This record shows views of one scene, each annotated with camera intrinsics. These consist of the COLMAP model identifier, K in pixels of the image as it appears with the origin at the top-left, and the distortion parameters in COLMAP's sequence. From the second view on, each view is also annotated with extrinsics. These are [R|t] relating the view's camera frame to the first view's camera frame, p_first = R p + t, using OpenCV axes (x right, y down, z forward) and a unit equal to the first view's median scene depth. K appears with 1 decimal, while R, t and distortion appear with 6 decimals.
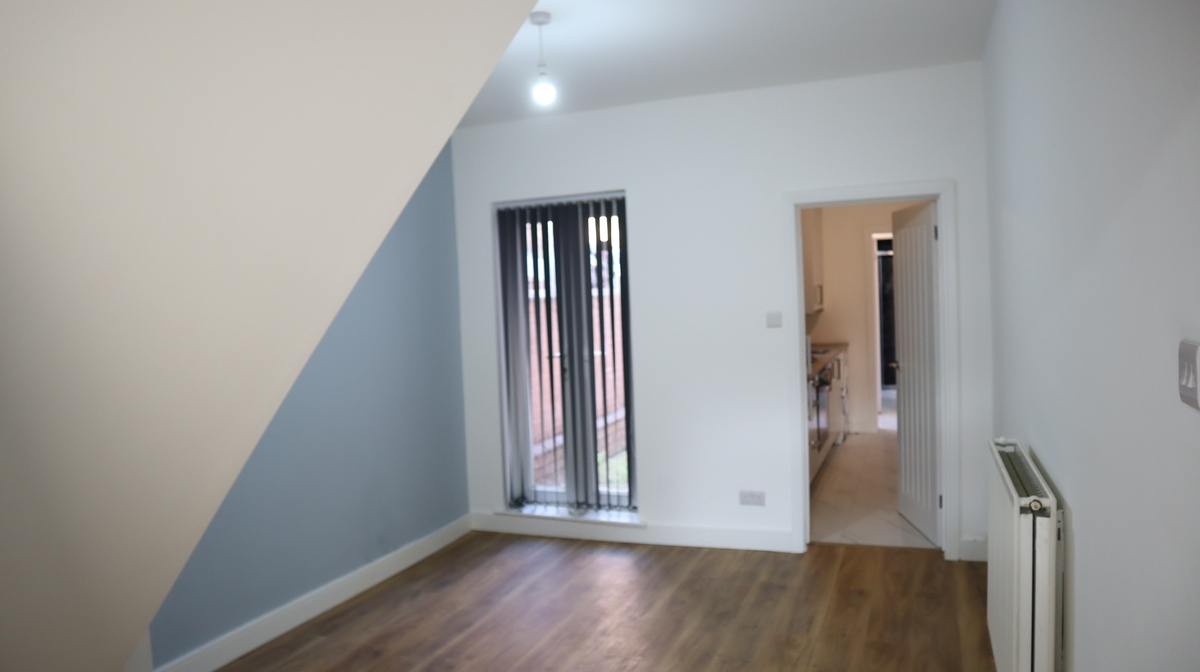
lens RADIAL K [[831.0, 0, 600.0], [0, 831.0, 336.0], [0, 0, 1]] dist [-0.093268, 0.005356]
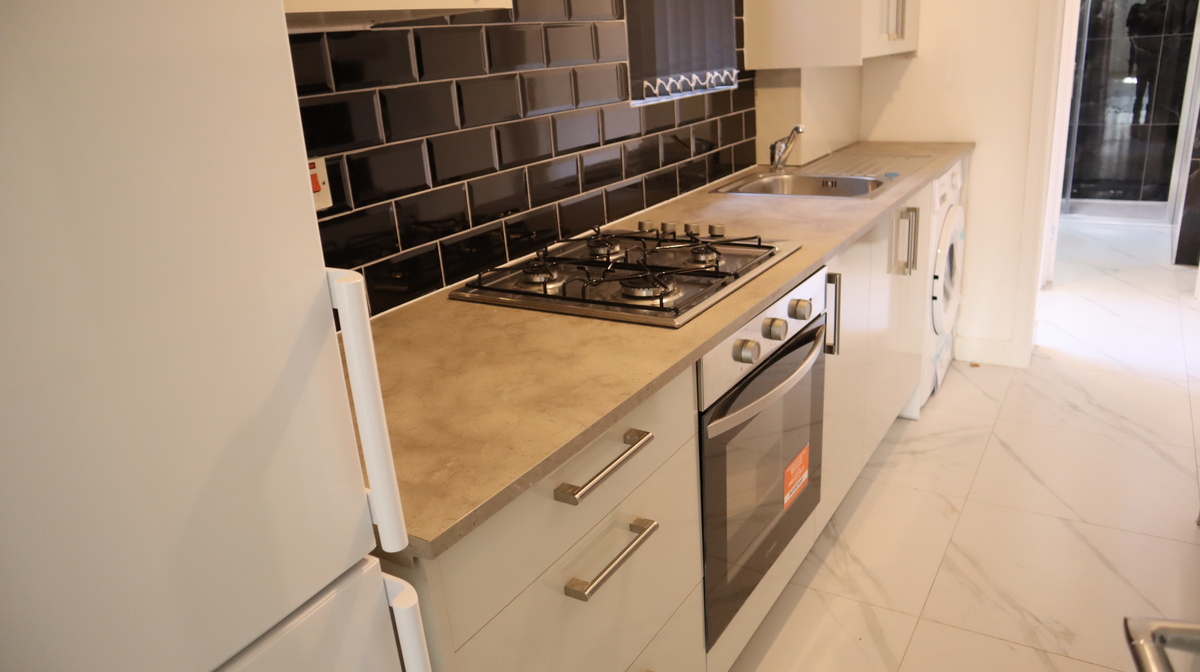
lens RADIAL K [[831.0, 0, 600.0], [0, 831.0, 336.0], [0, 0, 1]] dist [-0.093268, 0.005356]
pose [[0.979979, 0.018476, -0.198242, 0.207996], [0.036731, 0.961818, 0.271215, -0.013723], [0.195684, -0.273067, 0.941882, 0.579859]]
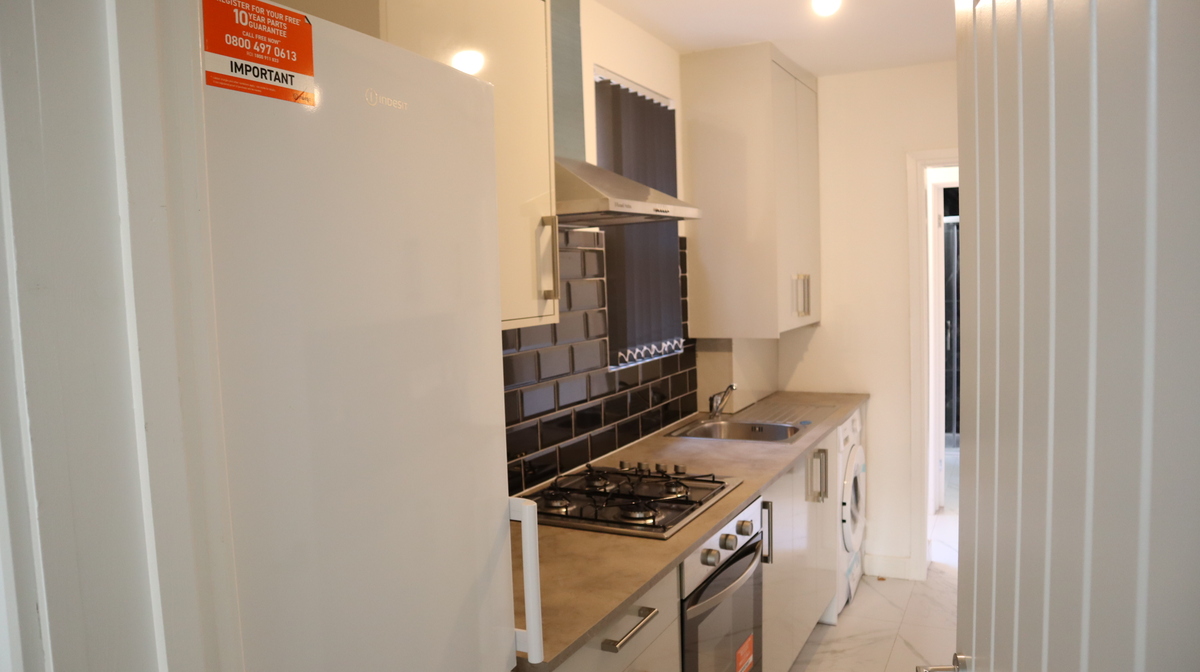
lens RADIAL K [[831.0, 0, 600.0], [0, 831.0, 336.0], [0, 0, 1]] dist [-0.093268, 0.005356]
pose [[0.994560, -0.003026, -0.104125, 0.196600], [0.003933, 0.999956, 0.008513, -0.030236], [0.104095, -0.008876, 0.994528, 0.502575]]
